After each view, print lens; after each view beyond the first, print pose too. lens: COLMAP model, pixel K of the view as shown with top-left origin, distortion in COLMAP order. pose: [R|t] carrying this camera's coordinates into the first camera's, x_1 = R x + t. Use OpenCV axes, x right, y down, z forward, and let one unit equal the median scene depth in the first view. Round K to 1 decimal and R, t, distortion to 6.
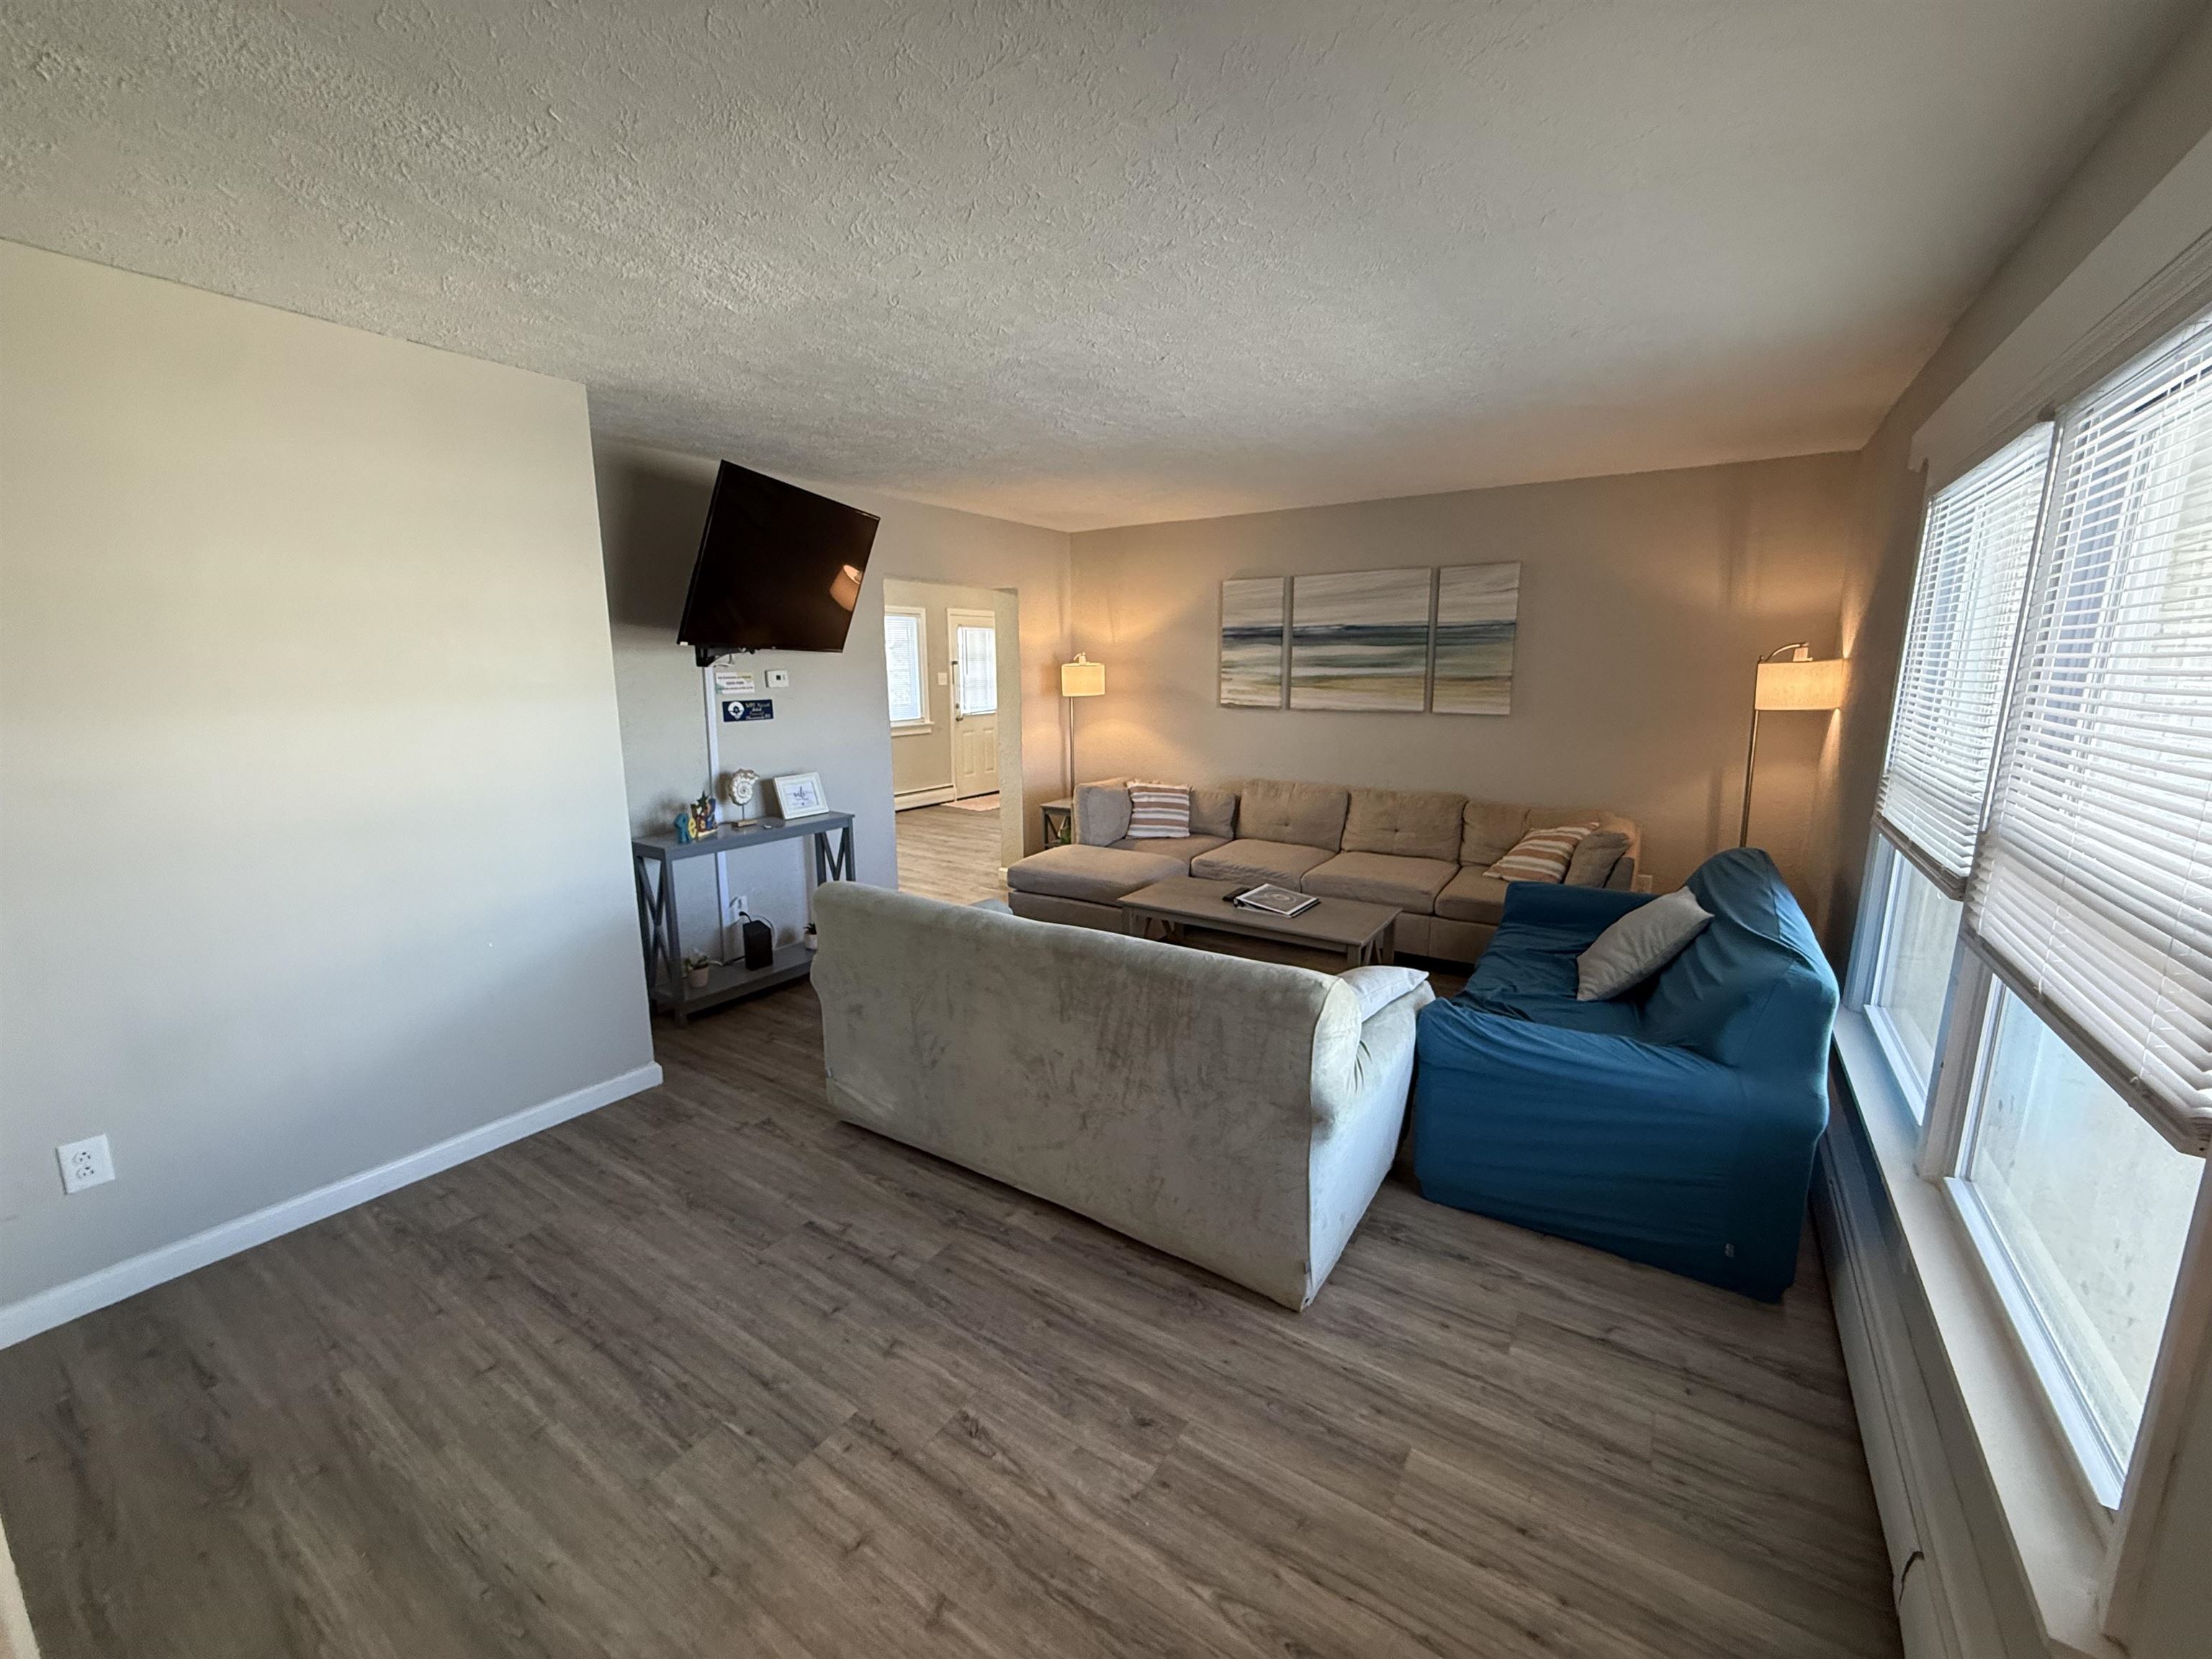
lens RADIAL K [[882.3, 0, 1101.9], [0, 882.3, 829.3], [0, 0, 1]] dist [-0.000093, -0.000394]
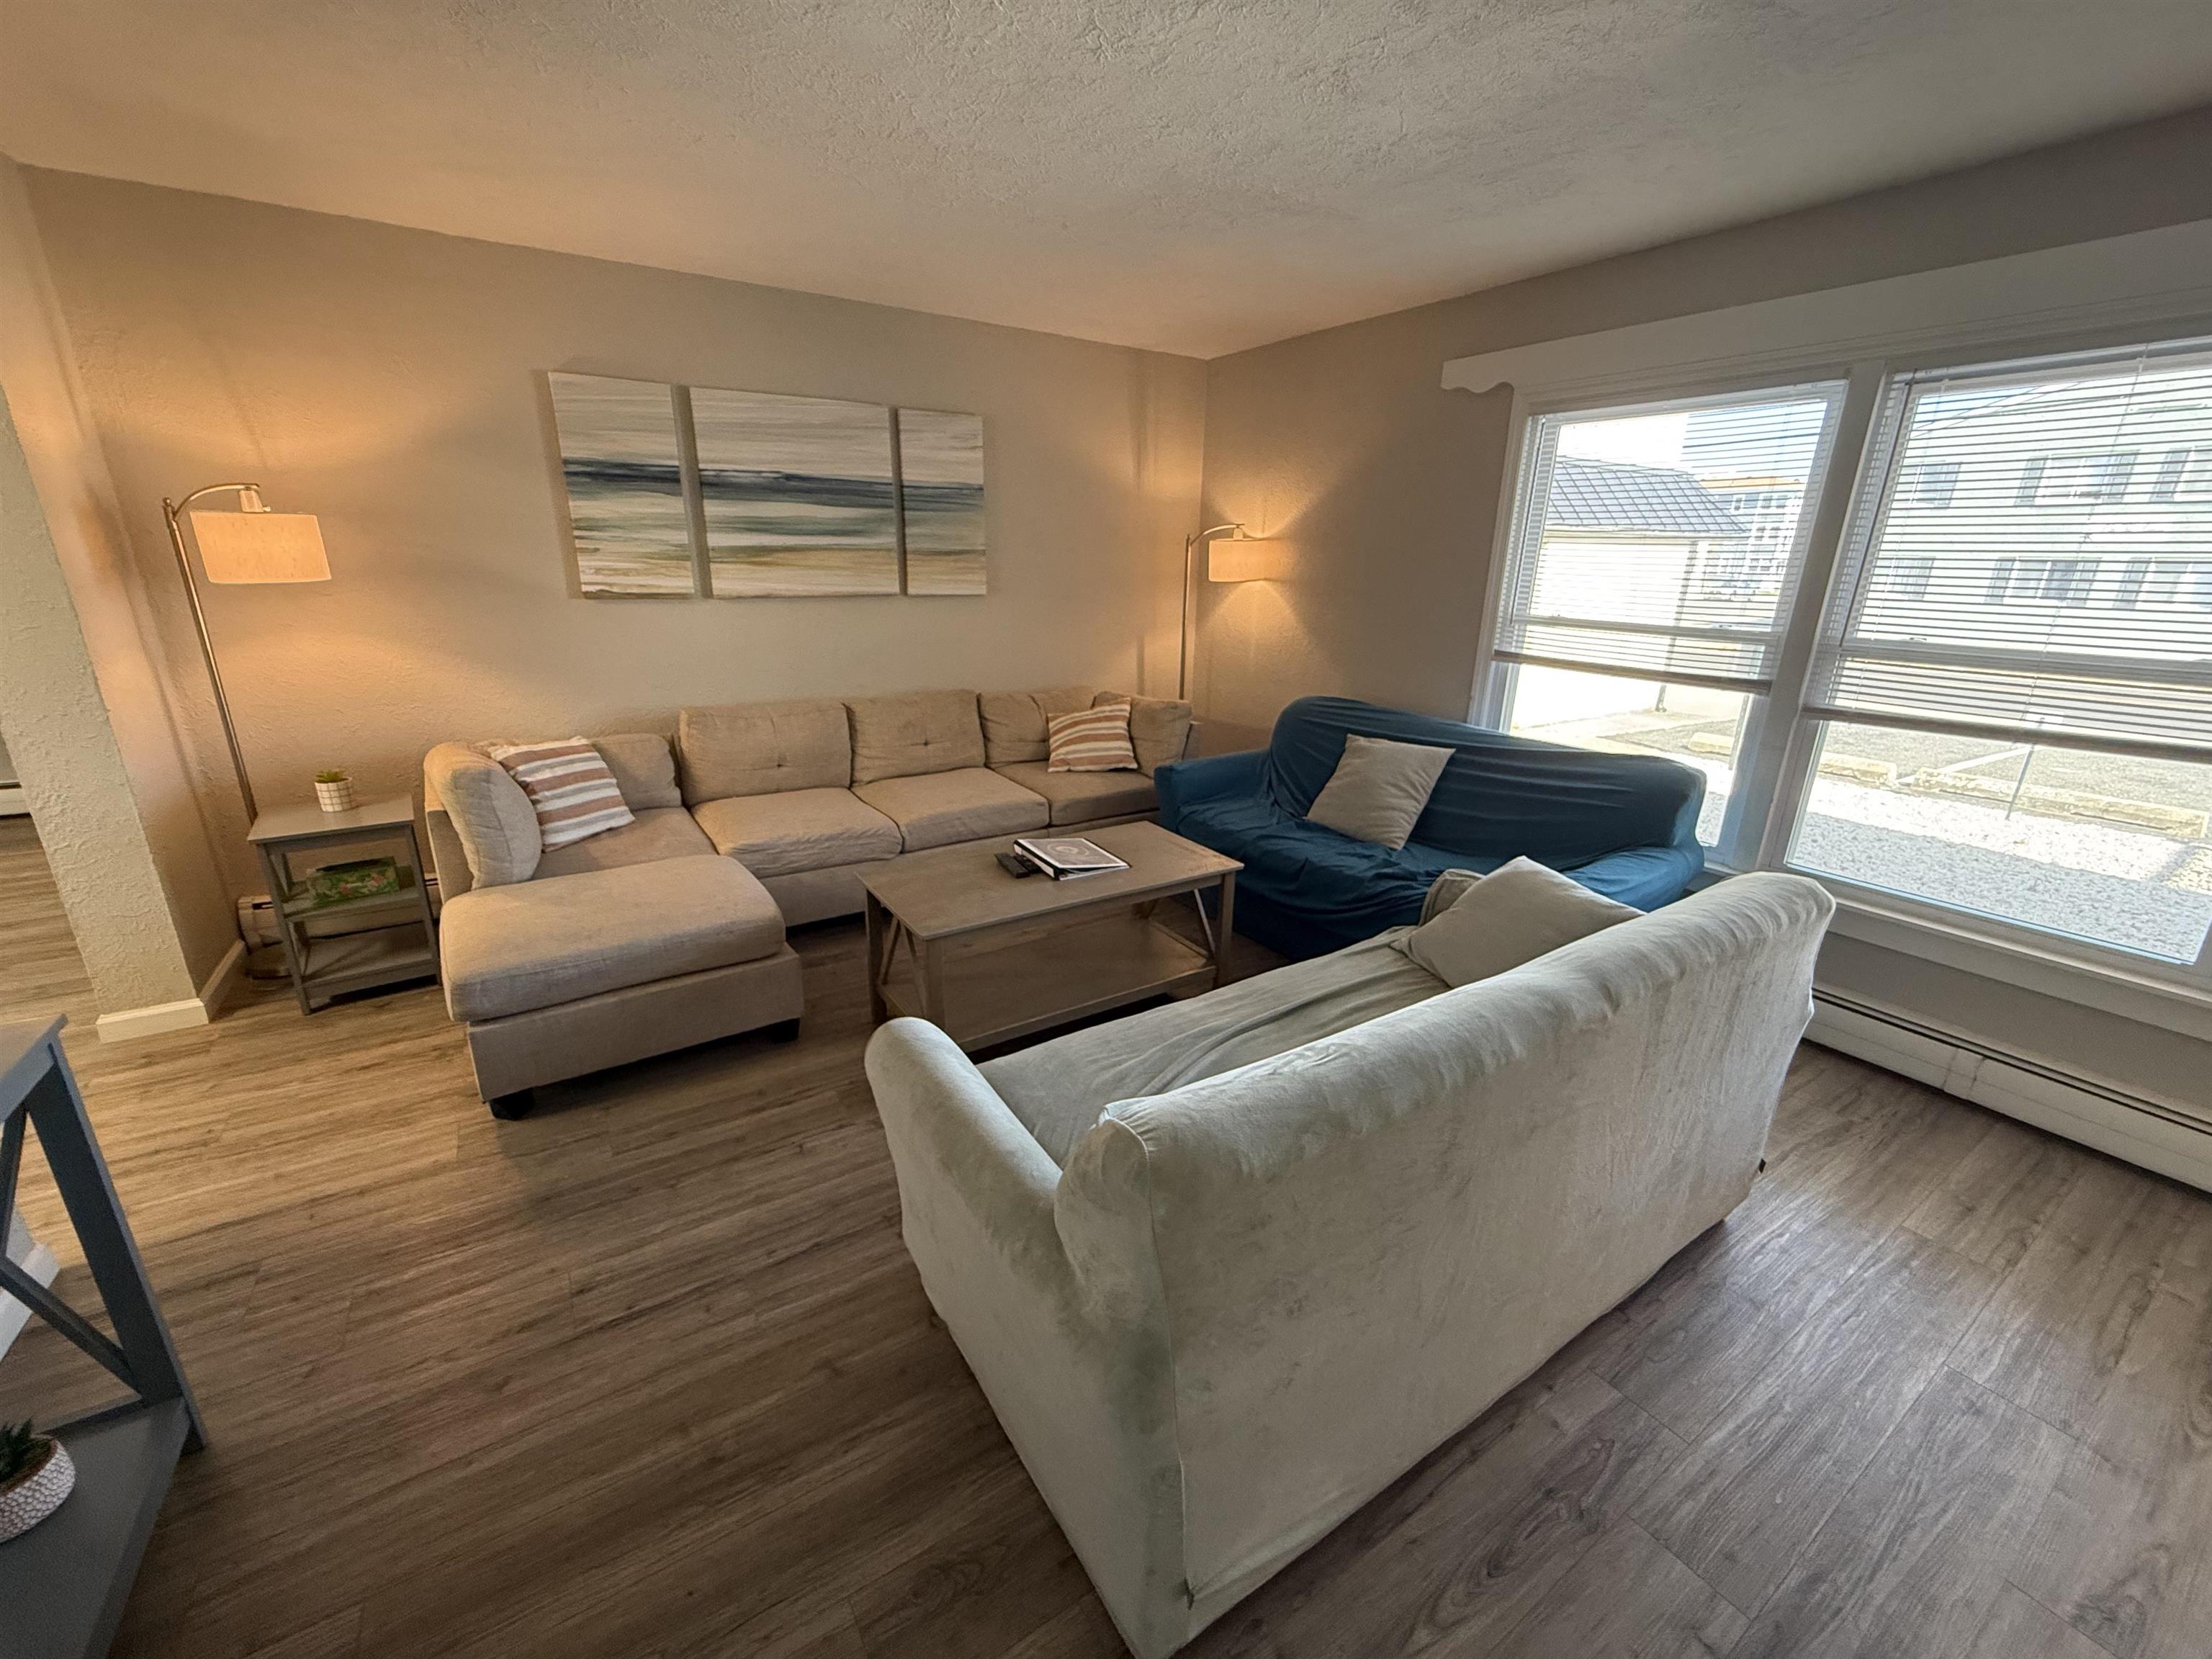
lens RADIAL K [[882.3, 0, 1096.2], [0, 882.3, 831.1], [0, 0, 1]] dist [-0.000093, -0.000394]
pose [[0.402166, -0.263682, 0.876775, -0.574775], [0.151511, 0.963594, 0.220296, -0.129404], [-0.902943, 0.044246, 0.427476, 0.866516]]
